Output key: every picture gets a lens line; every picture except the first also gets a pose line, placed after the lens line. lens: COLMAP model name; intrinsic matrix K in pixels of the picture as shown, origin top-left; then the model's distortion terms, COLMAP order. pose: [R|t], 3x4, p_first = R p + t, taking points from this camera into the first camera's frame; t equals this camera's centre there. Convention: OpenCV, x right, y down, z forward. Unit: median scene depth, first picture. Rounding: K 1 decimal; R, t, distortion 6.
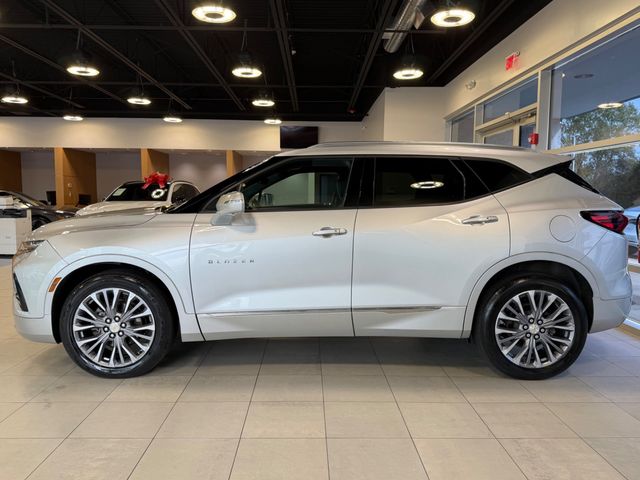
lens RADIAL K [[483.9, 0, 321.6], [0, 483.9, 240.0], [0, 0, 1]] dist [0.105250, -0.205421]
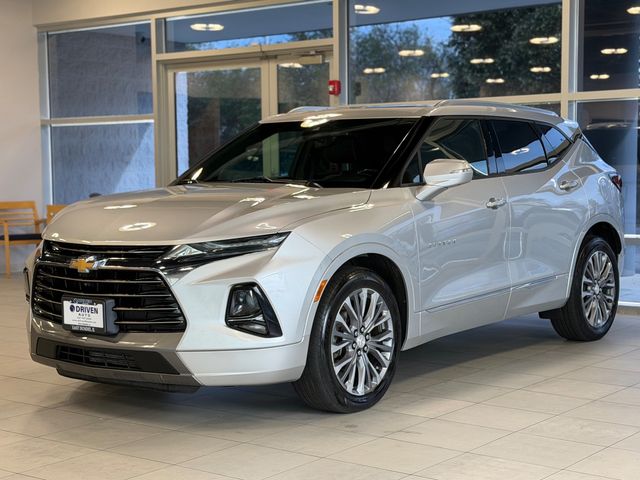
lens RADIAL K [[1106.3, 0, 323.6], [0, 1106.3, 239.8], [0, 0, 1]] dist [0.056278, 0.080374]
pose [[0.620282, -0.063520, 0.781802, -1.754702], [0.087018, 0.996136, 0.011894, -0.001258], [-0.779537, 0.060653, 0.623413, -0.017526]]
